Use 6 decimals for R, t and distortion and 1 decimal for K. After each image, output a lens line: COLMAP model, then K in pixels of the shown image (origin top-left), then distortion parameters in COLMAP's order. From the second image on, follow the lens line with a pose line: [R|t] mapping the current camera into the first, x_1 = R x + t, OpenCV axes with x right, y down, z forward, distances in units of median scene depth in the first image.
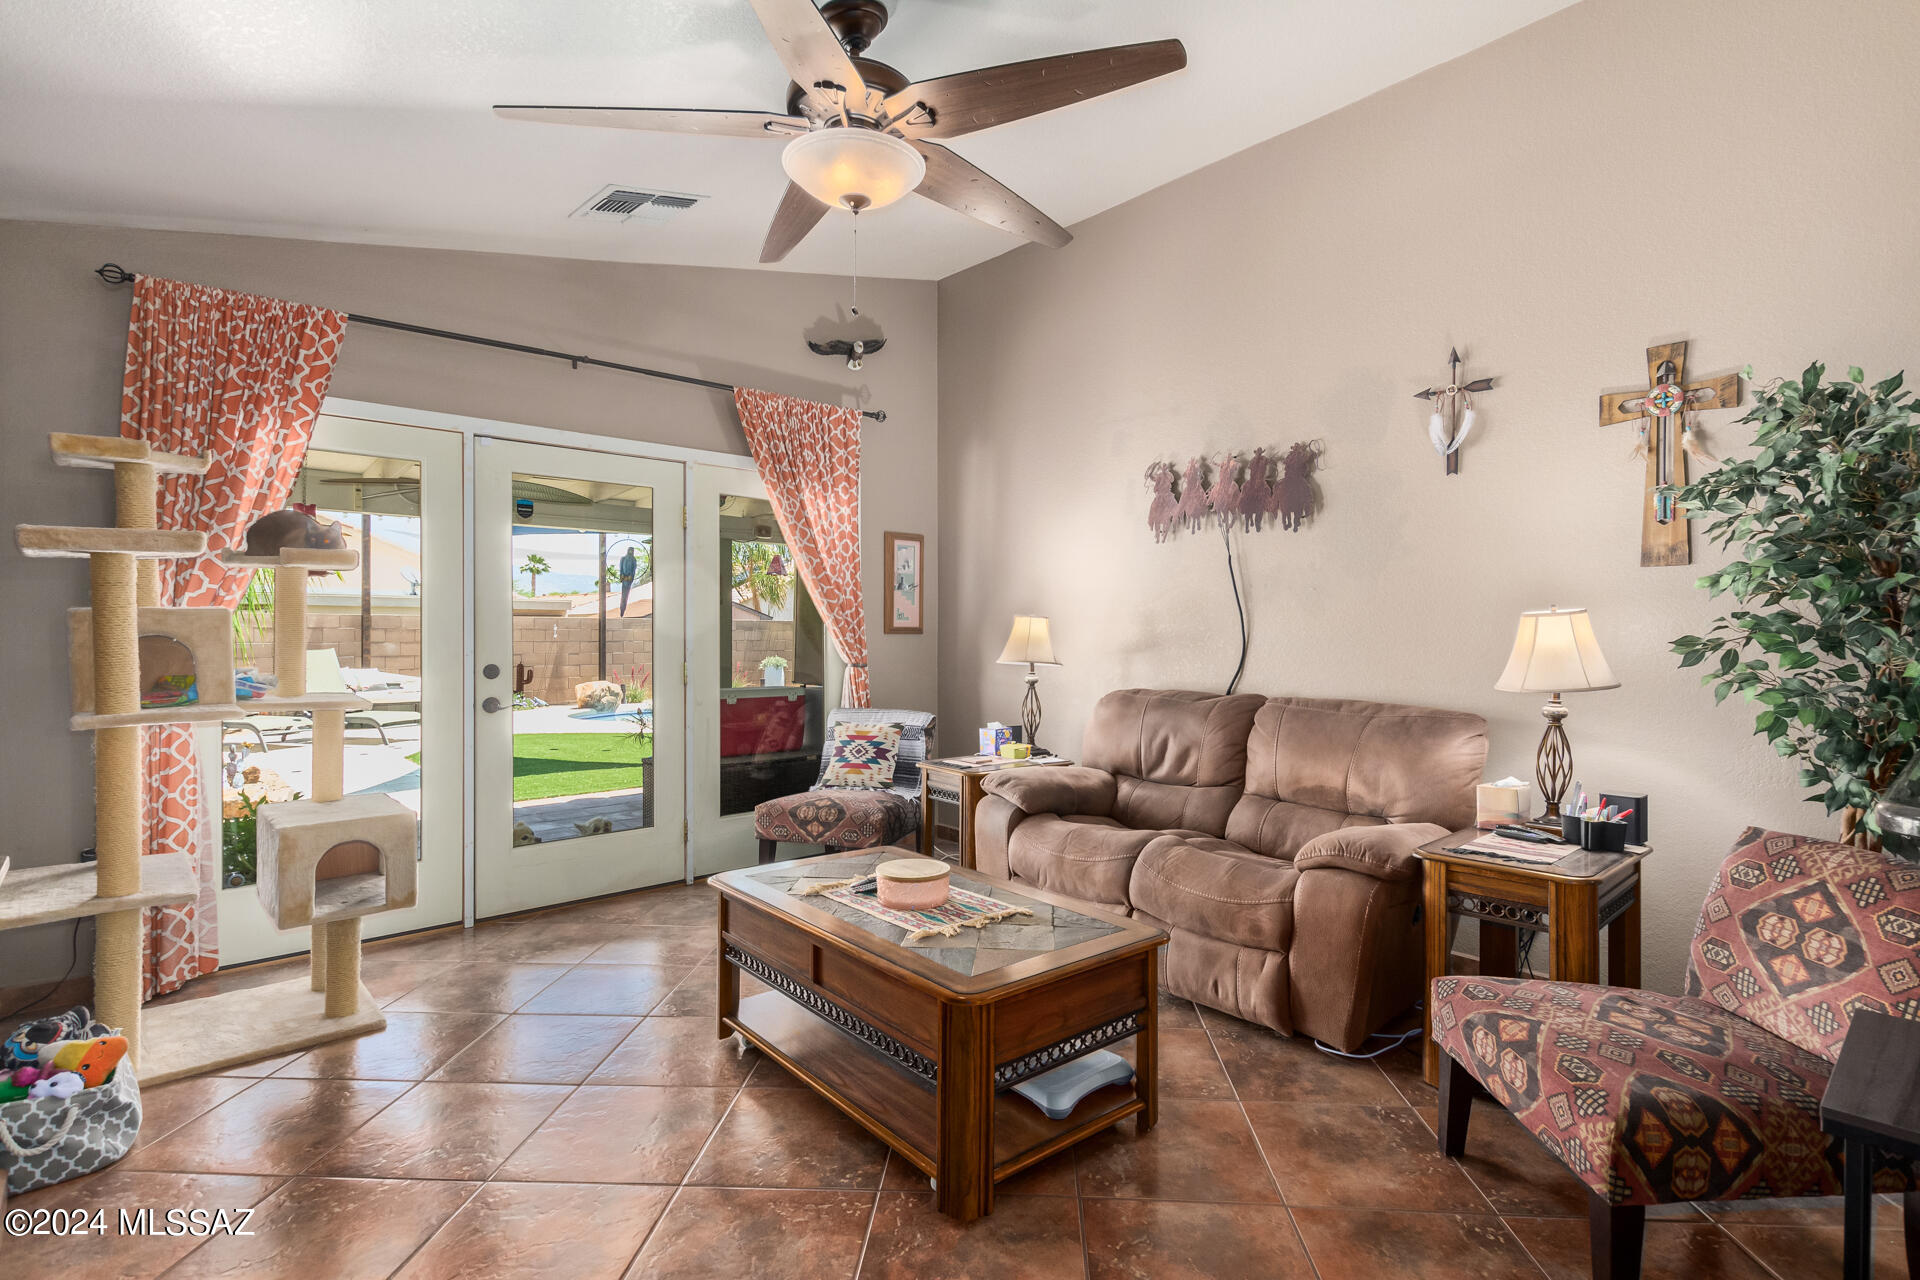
lens RADIAL K [[934.9, 0, 980.9], [0, 934.9, 643.1], [0, 0, 1]] dist [-0.002129, -0.000680]
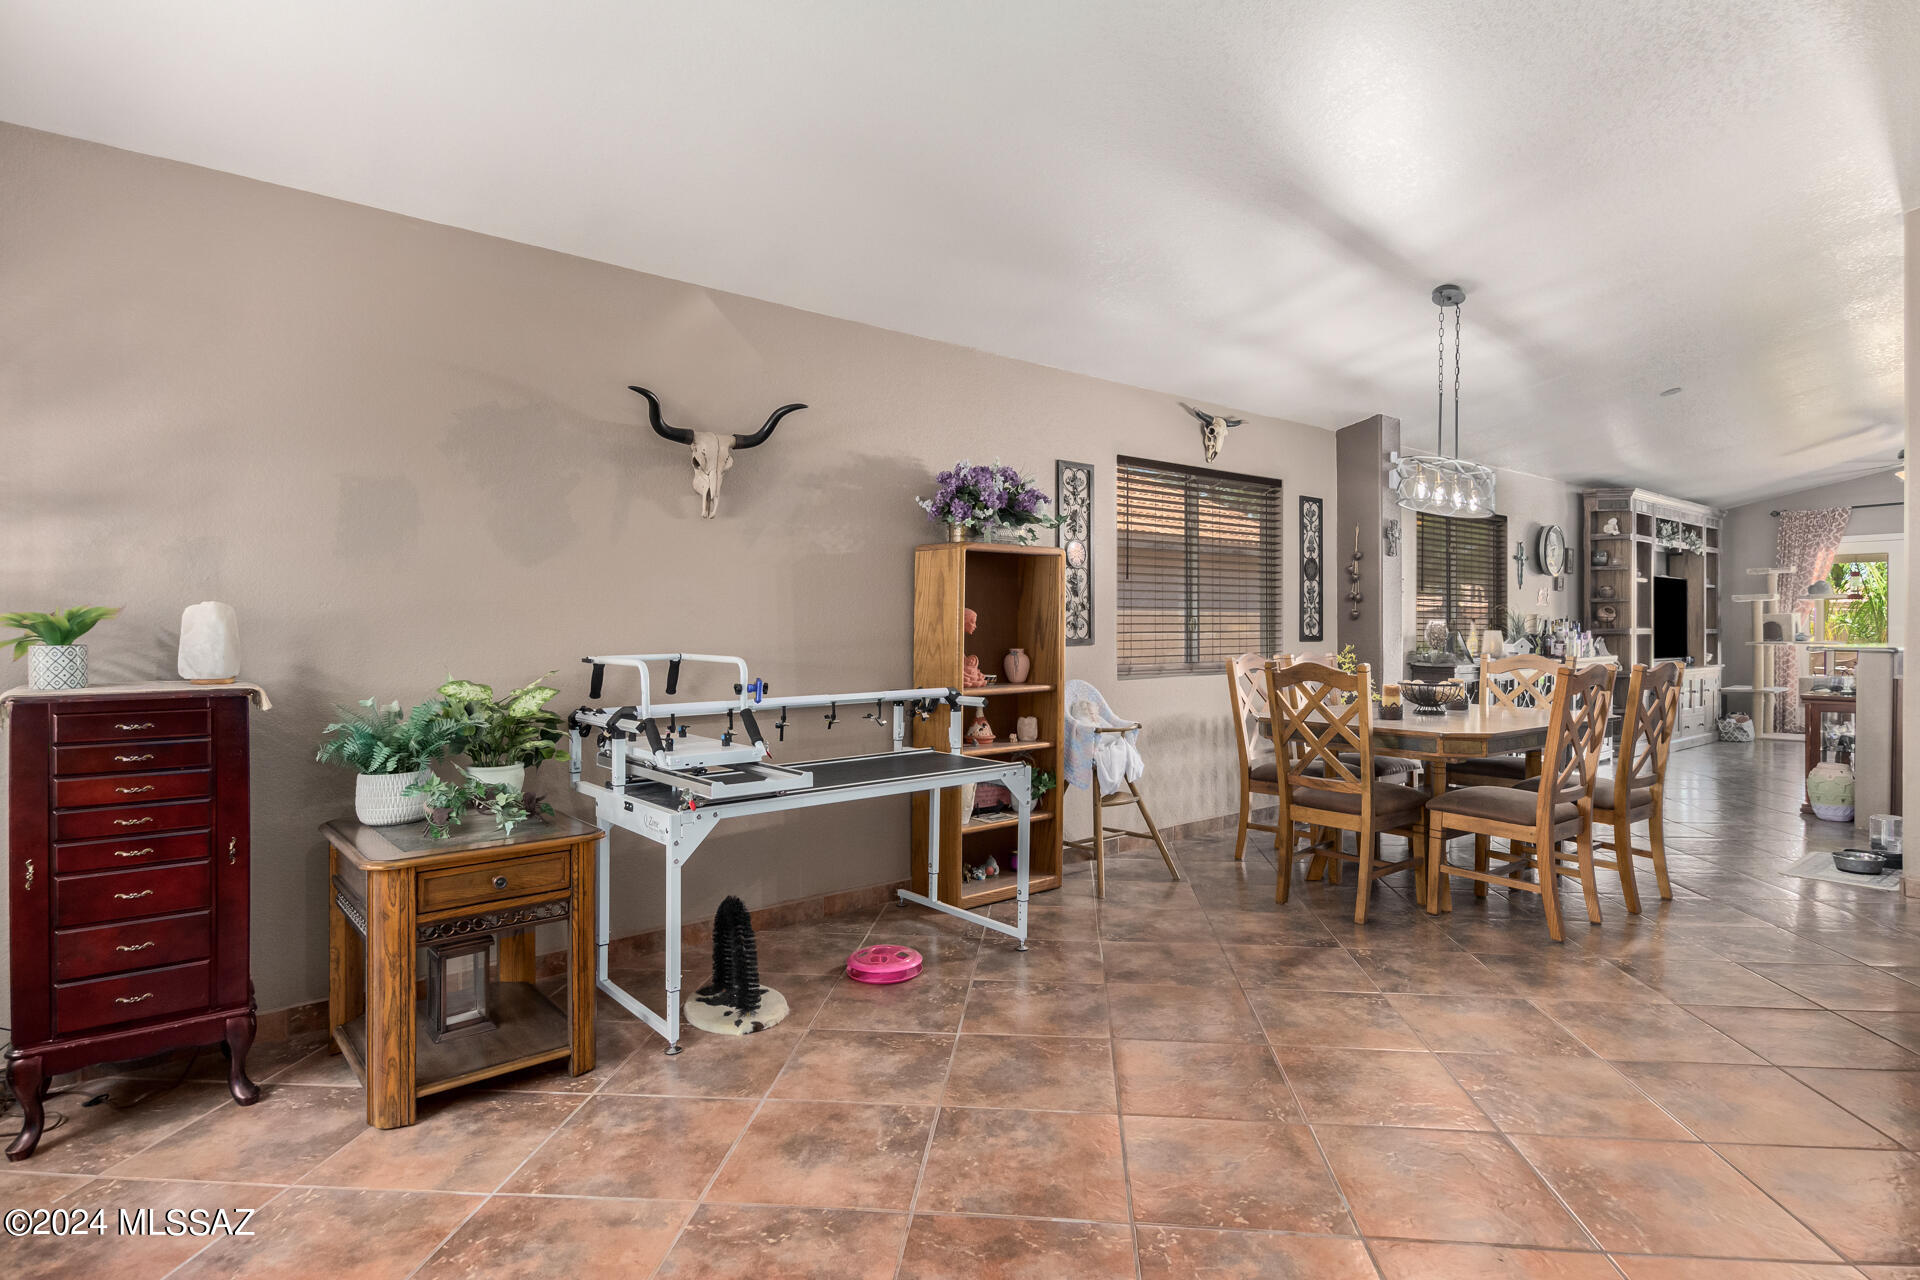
lens RADIAL K [[989.6, 0, 958.1], [0, 989.6, 647.3], [0, 0, 1]] dist [0.000488, -0.006497]
pose [[-0.045584, 0.021984, -0.998719, 2.647782], [-0.008318, 0.999715, 0.022386, 0.027051], [0.998926, 0.009328, -0.045388, -1.696021]]
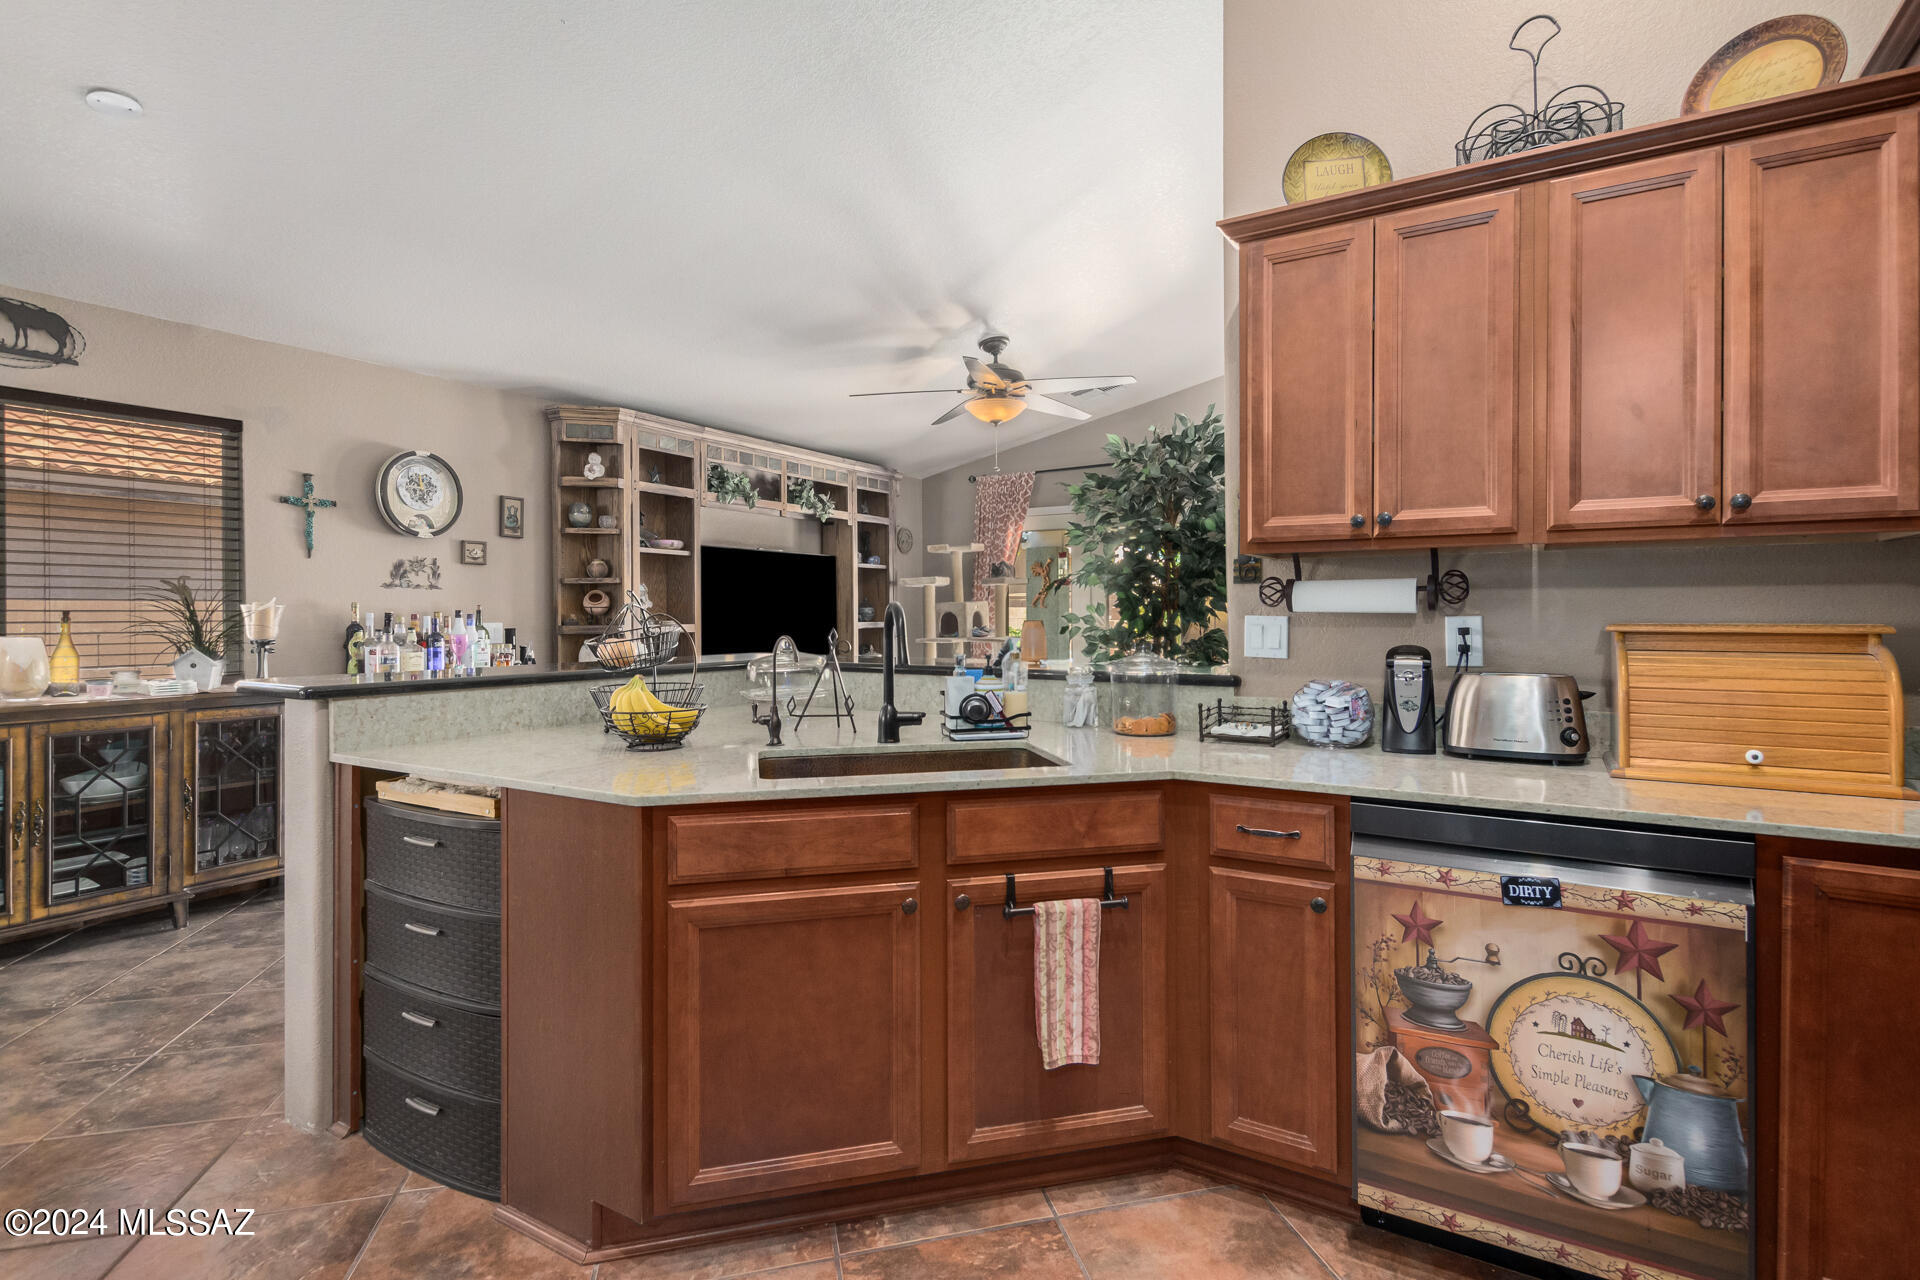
lens RADIAL K [[914.3, 0, 970.5], [0, 914.3, 620.5], [0, 0, 1]] dist [0.020136, -0.009219]
pose [[0.283816, 0.010040, -0.958826, 1.555789], [-0.007540, 0.999938, 0.008239, -0.007124], [0.958849, 0.004891, 0.283874, 0.237665]]
